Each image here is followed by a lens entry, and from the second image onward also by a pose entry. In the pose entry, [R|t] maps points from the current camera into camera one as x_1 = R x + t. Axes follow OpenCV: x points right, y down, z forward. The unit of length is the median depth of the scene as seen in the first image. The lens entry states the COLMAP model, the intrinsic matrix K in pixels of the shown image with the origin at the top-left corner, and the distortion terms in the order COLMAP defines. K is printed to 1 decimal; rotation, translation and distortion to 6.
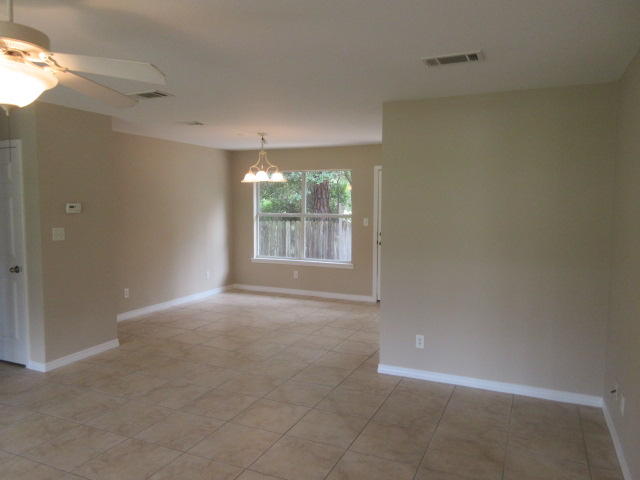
lens RADIAL K [[478.2, 0, 319.3], [0, 478.2, 236.9], [0, 0, 1]] dist [0.009523, 0.002676]
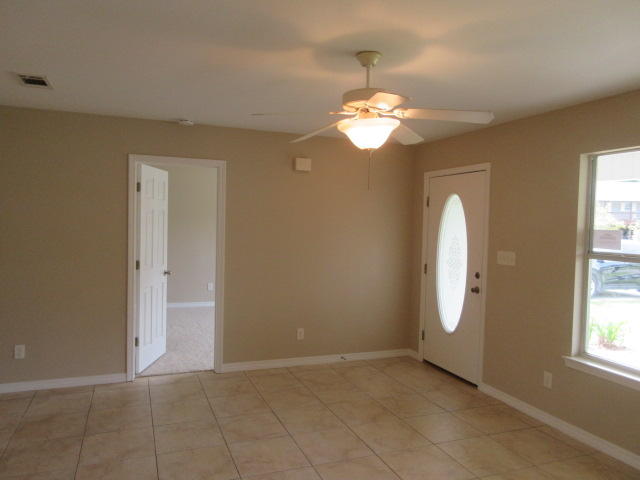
lens RADIAL K [[488.3, 0, 316.7], [0, 488.3, 240.8], [0, 0, 1]] dist [0.011651, 0.006650]
pose [[-0.710462, -0.058482, 0.701301, -0.666374], [0.024059, 0.993940, 0.107258, -0.078001], [-0.703324, 0.093076, -0.704750, 0.908344]]
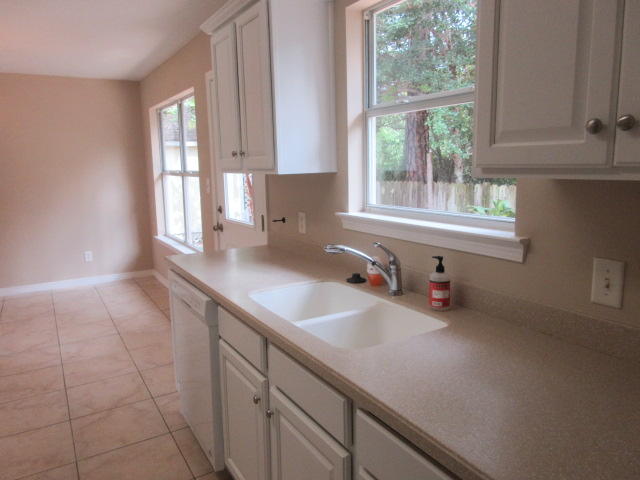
lens RADIAL K [[478.2, 0, 319.3], [0, 478.2, 236.9], [0, 0, 1]] dist [0.009523, 0.002676]
pose [[0.820289, 0.067431, -0.567961, 0.853565], [-0.018180, 0.995598, 0.091945, -0.043341], [0.571660, -0.065096, 0.817904, 1.080022]]
